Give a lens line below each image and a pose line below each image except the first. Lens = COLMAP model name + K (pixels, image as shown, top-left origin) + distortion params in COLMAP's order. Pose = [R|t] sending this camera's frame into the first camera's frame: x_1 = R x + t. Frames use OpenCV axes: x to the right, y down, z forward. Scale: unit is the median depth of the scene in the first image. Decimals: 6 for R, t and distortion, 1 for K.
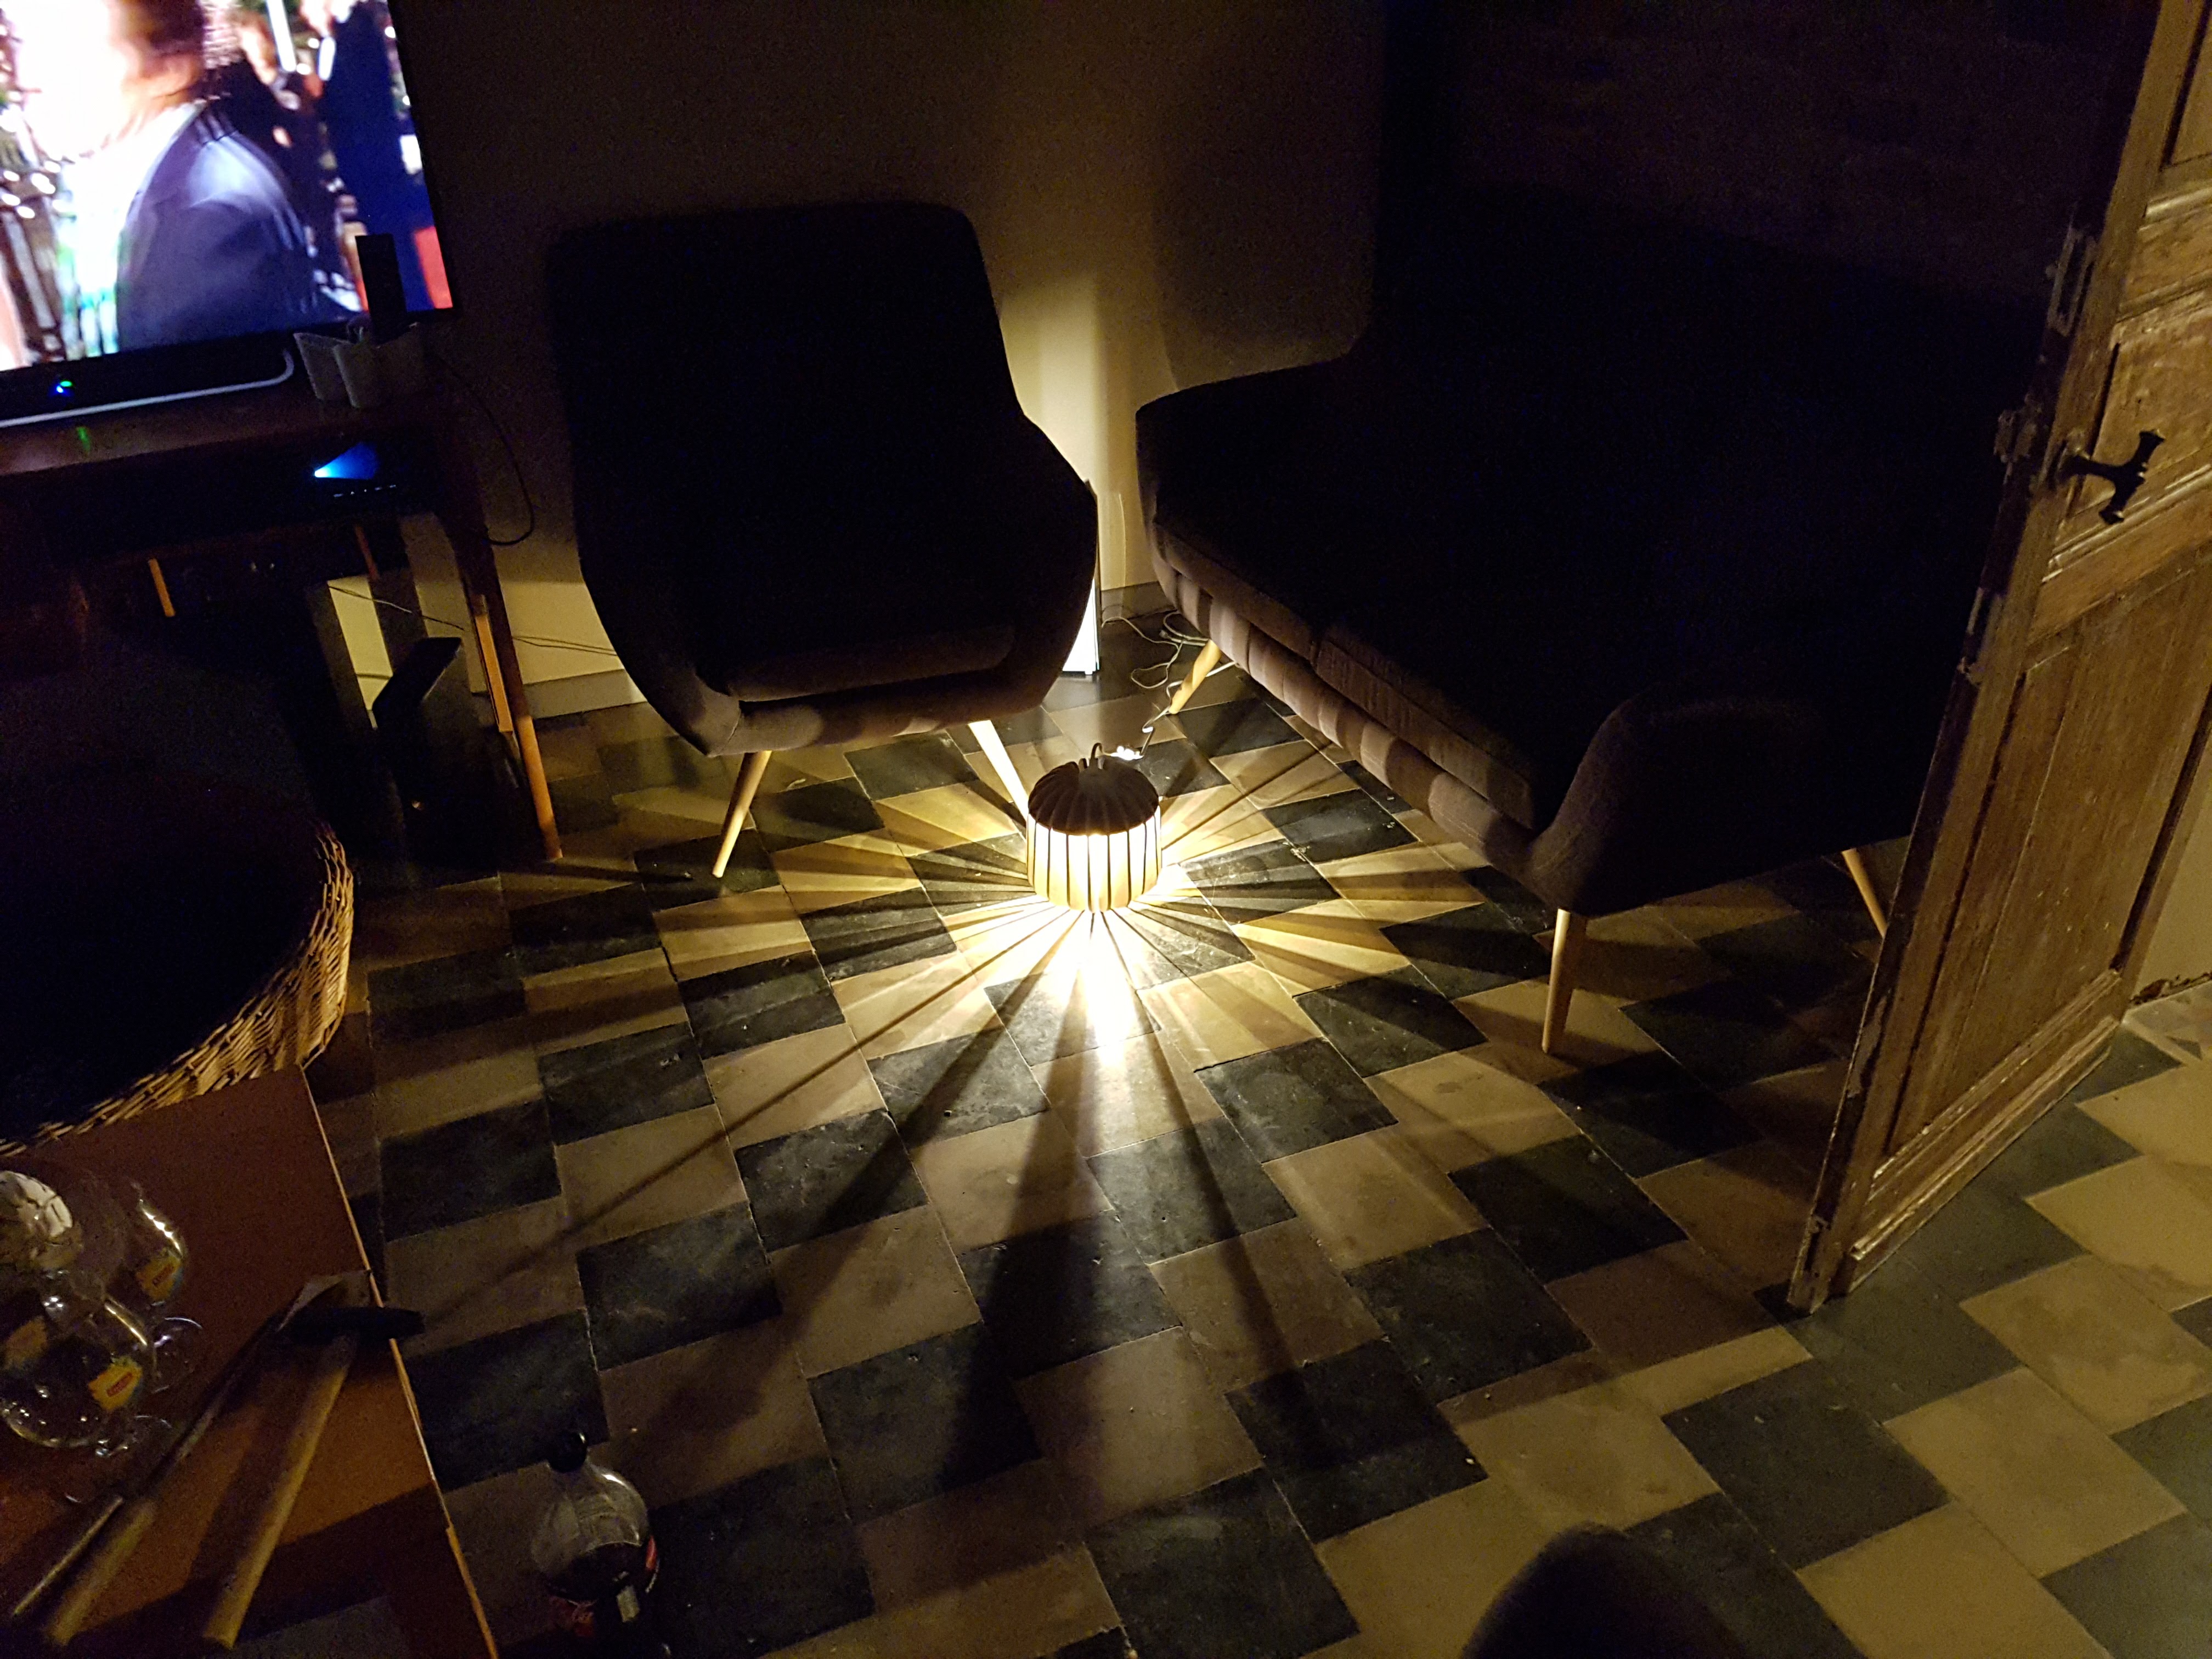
lens RADIAL K [[1658.0, 0, 1106.9], [0, 1658.0, 853.8], [0, 0, 1]] dist [0.234352, -0.419078]
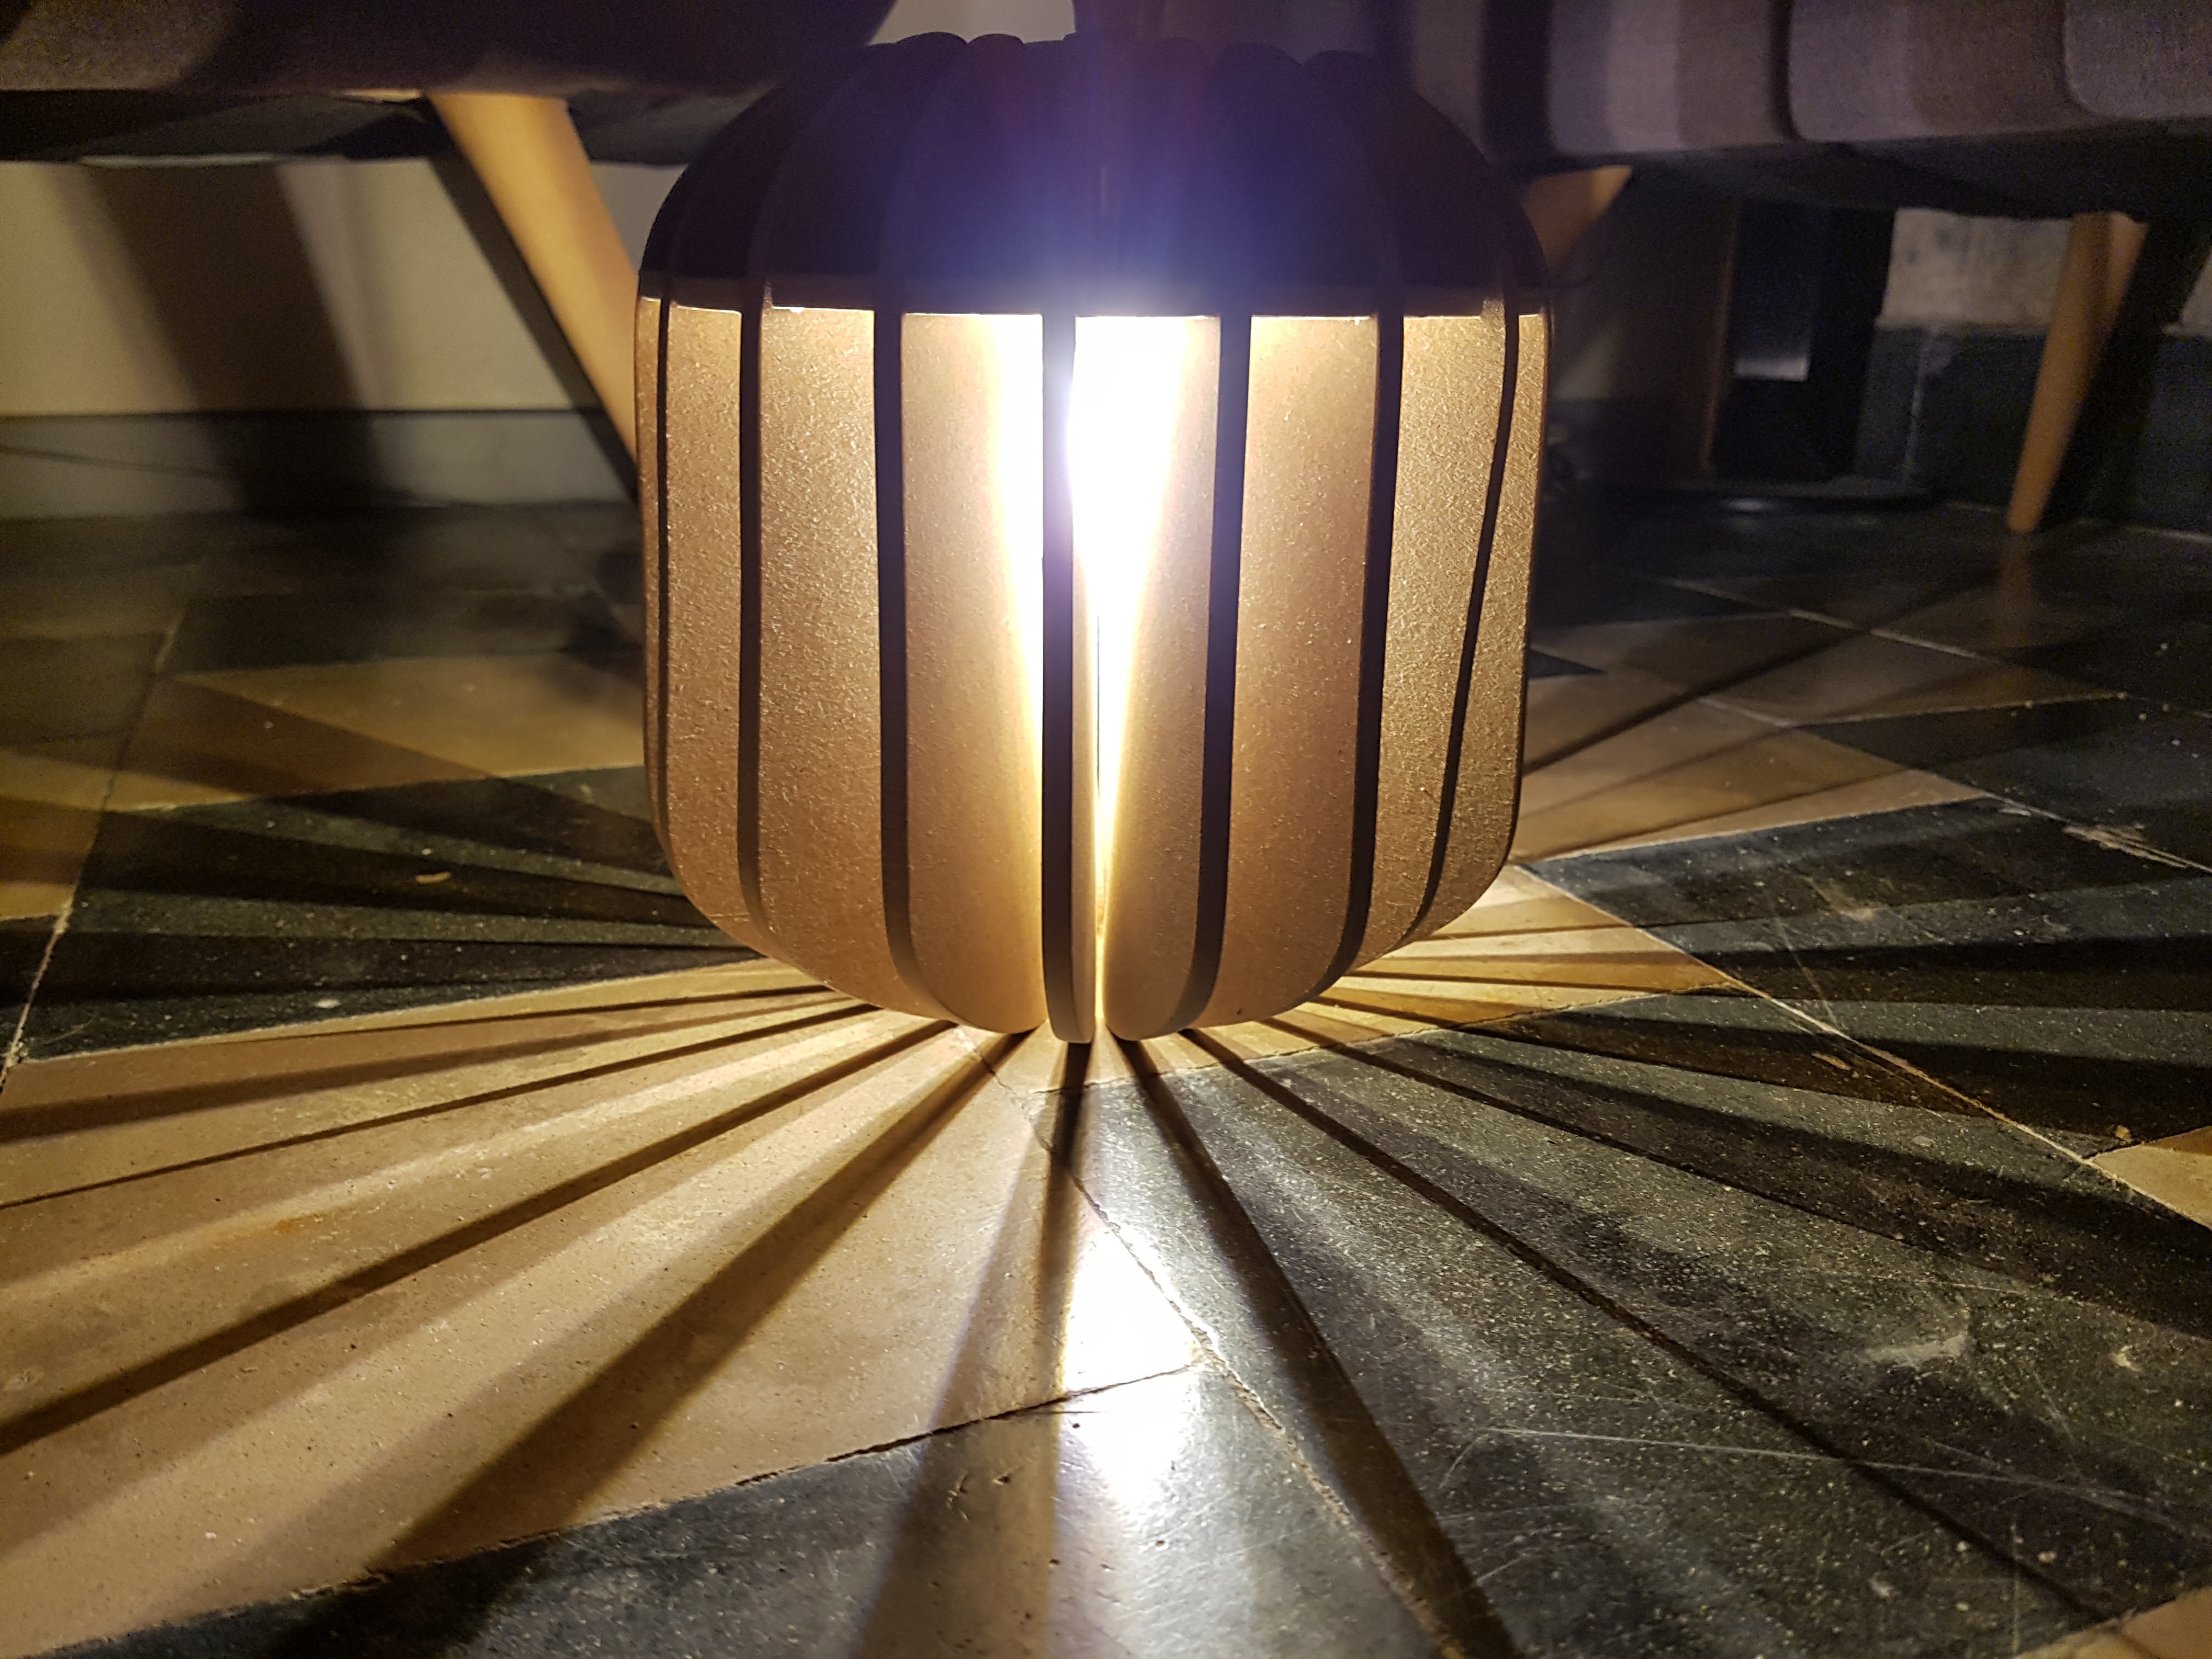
lens RADIAL K [[1717.7, 0, 1128.4], [0, 1717.7, 836.8], [0, 0, 1]] dist [0.126042, -0.232095]
pose [[0.998844, 0.032138, 0.035760, -0.010154], [-0.023001, 0.972548, -0.231564, 0.054498], [-0.042220, 0.230474, 0.972162, 0.886997]]
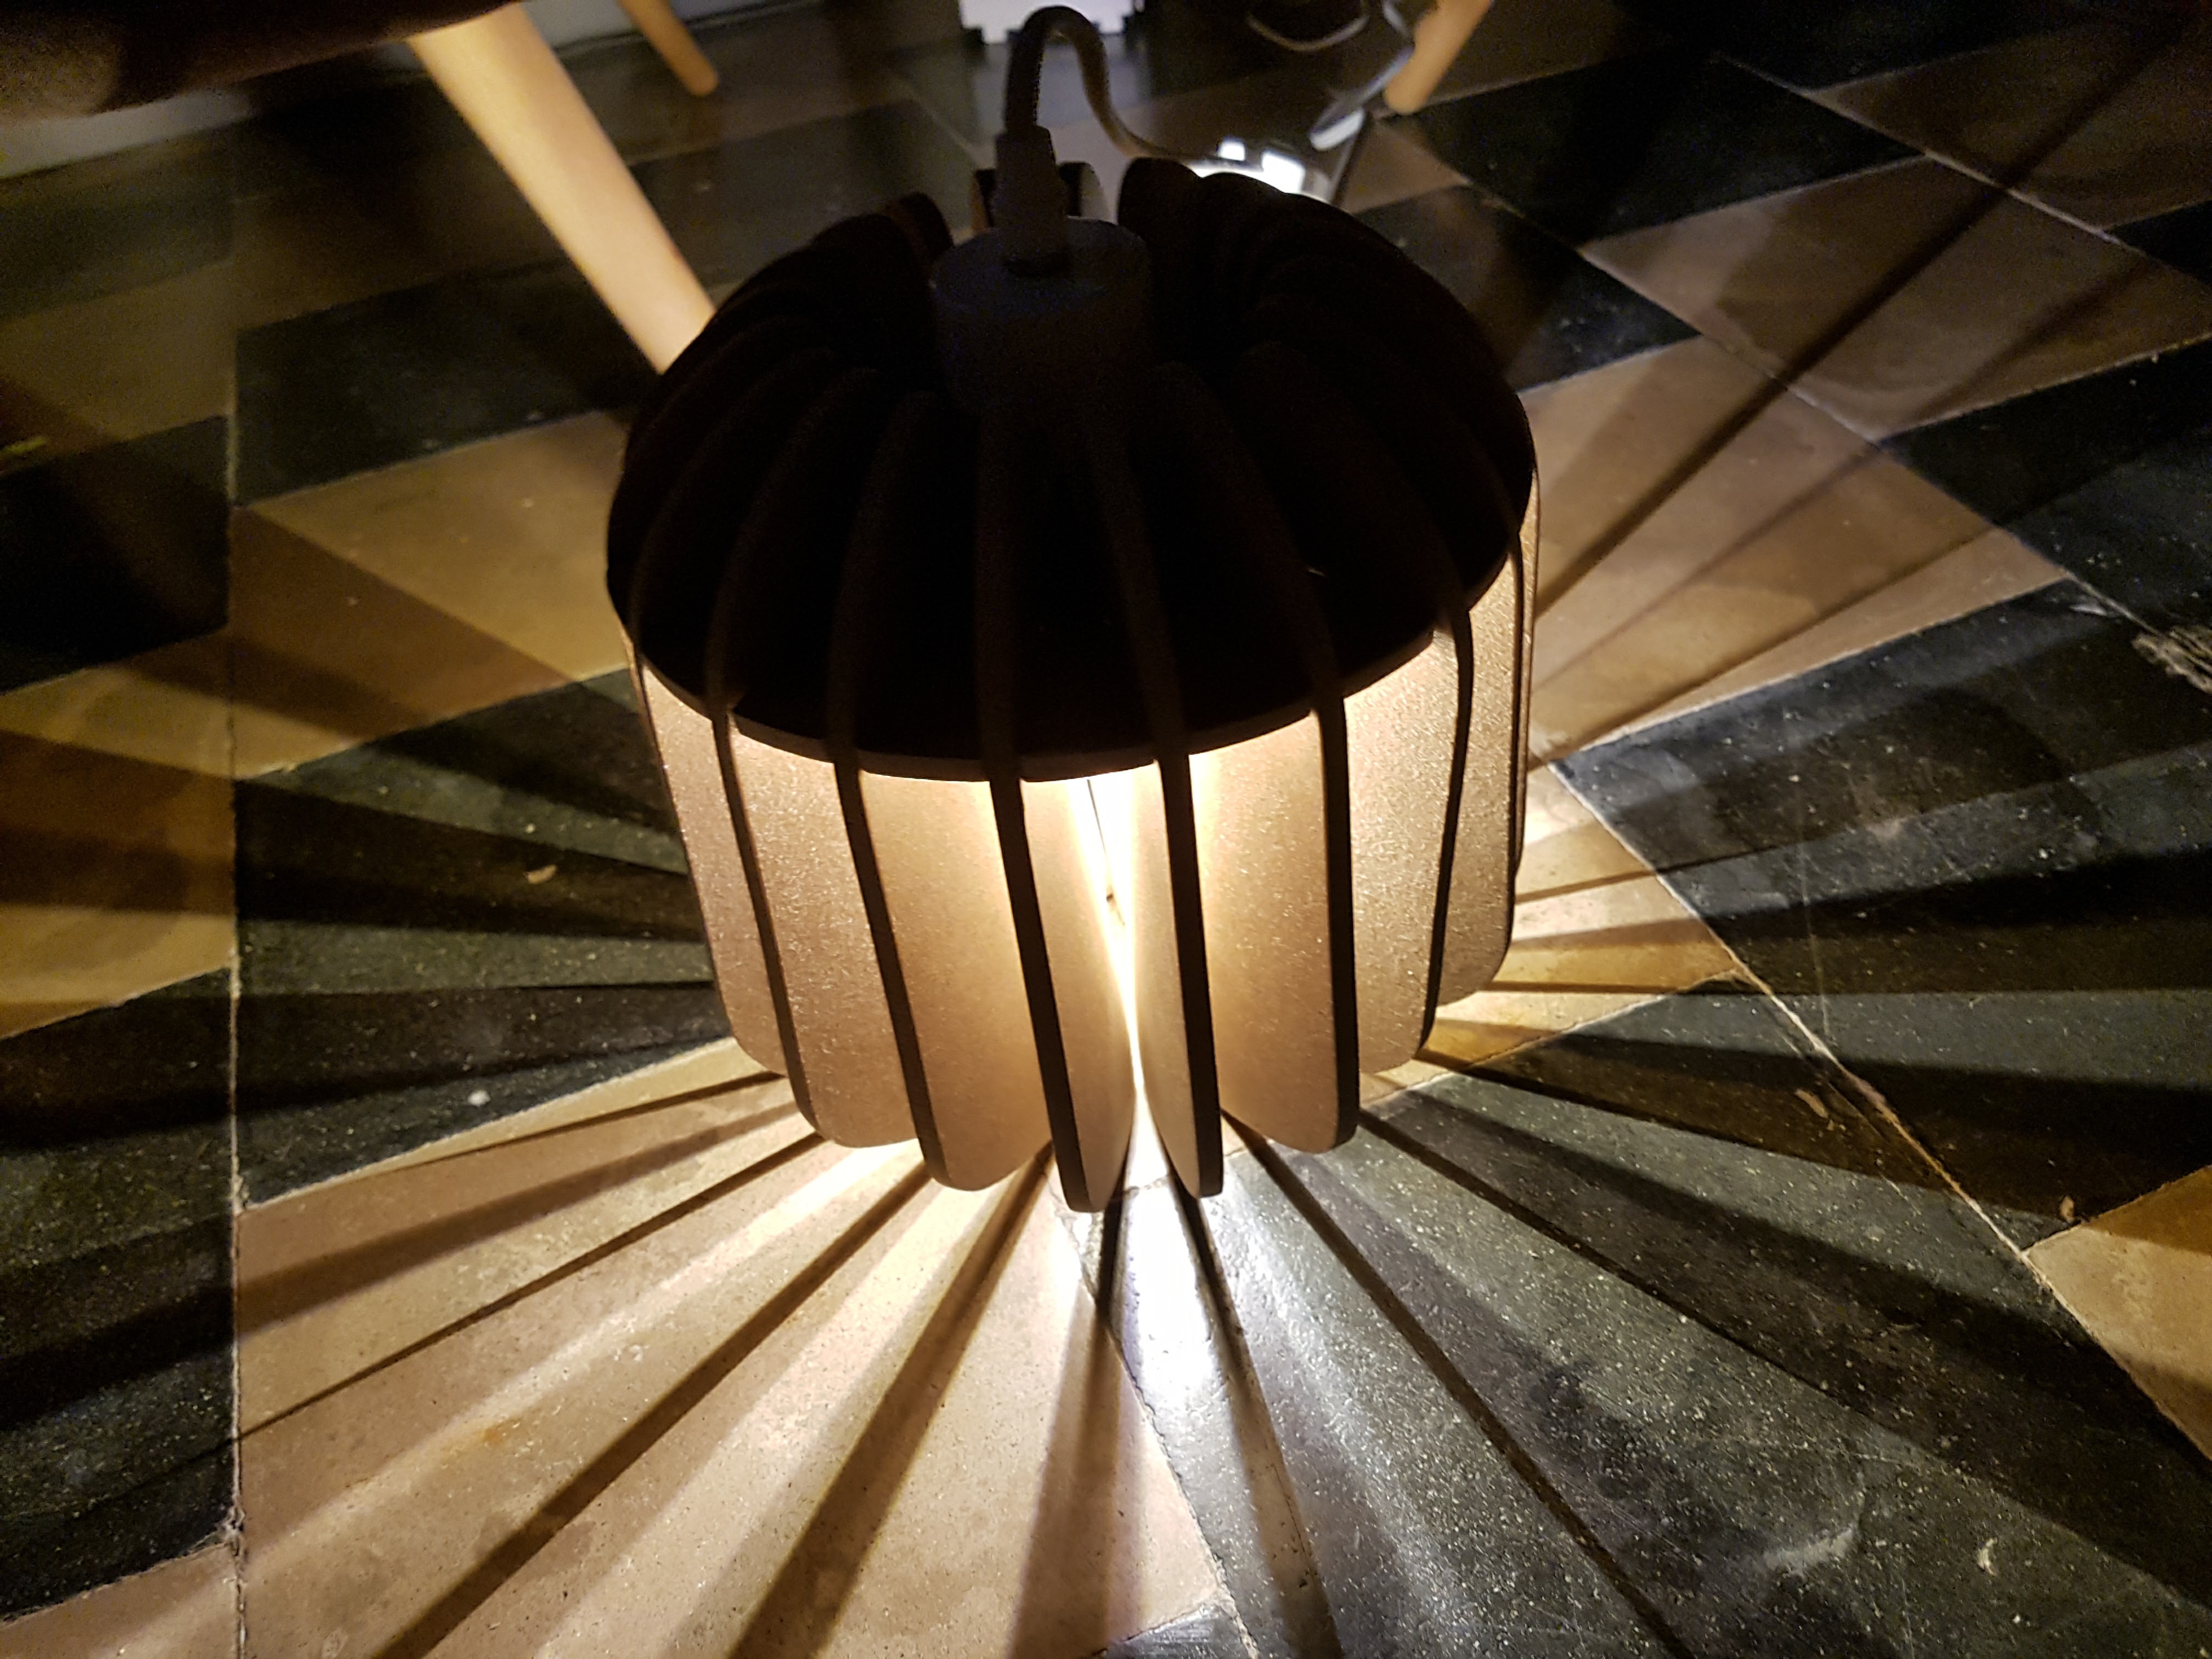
lens RADIAL K [[1703.4, 0, 1128.0], [0, 1703.4, 820.3], [0, 0, 1]] dist [0.114715, -0.207796]
pose [[0.996768, -0.052921, -0.060436, 0.005084], [0.063248, 0.980838, 0.184271, -0.029626], [0.049527, -0.187498, 0.981016, 0.877573]]
